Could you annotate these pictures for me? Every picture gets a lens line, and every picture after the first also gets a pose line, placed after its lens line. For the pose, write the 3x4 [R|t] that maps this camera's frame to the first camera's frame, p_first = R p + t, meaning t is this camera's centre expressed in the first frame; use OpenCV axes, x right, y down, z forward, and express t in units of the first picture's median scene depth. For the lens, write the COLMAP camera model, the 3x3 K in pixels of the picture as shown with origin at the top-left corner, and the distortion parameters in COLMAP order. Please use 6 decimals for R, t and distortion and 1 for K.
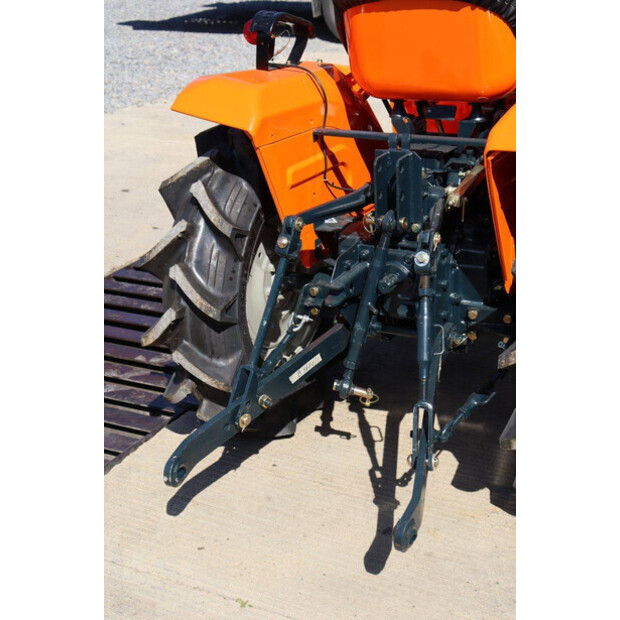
lens RADIAL K [[1023.6, 0, 310.0], [0, 1023.6, 310.0], [0, 0, 1]] dist [0.064802, -0.004340]
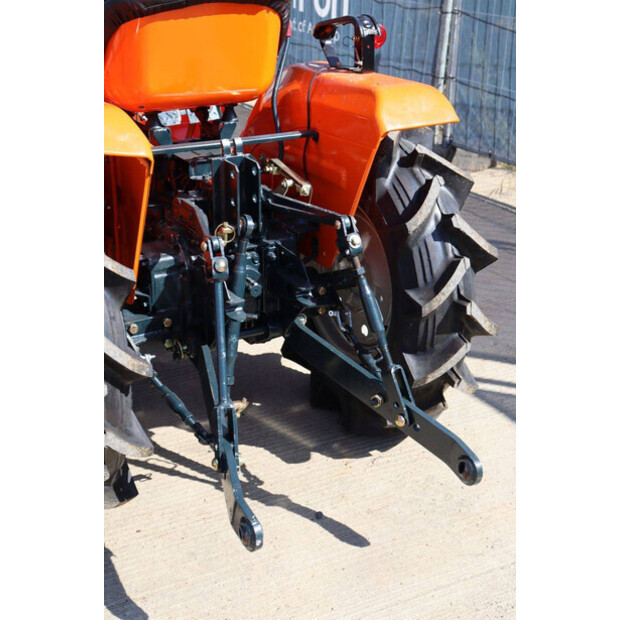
lens RADIAL K [[1023.6, 0, 310.0], [0, 1023.6, 310.0], [0, 0, 1]] dist [0.064802, -0.004340]
pose [[0.521342, -0.268363, 0.810052, -0.687195], [0.282039, 0.950105, 0.133243, -0.117798], [-0.805392, 0.159001, 0.571019, 0.370933]]
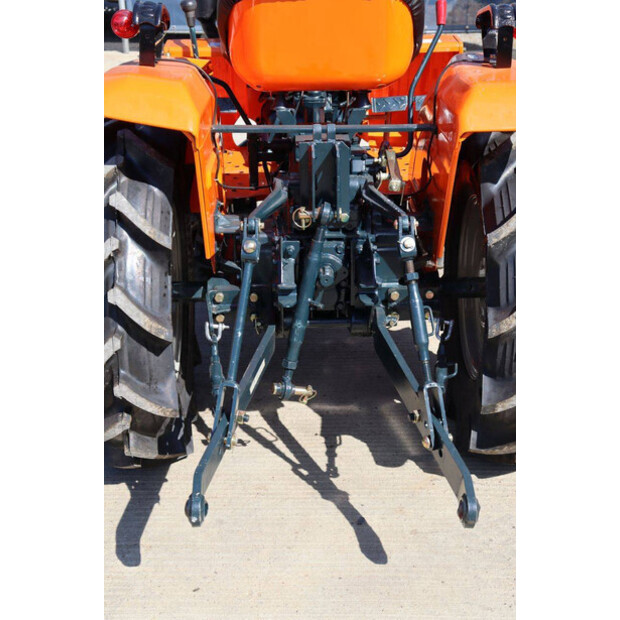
lens RADIAL K [[1023.6, 0, 310.0], [0, 1023.6, 310.0], [0, 0, 1]] dist [0.064802, -0.004340]
pose [[0.870078, -0.149648, 0.469648, -0.393245], [0.147607, 0.988179, 0.041412, -0.035735], [-0.470293, 0.033292, 0.881882, 0.129905]]
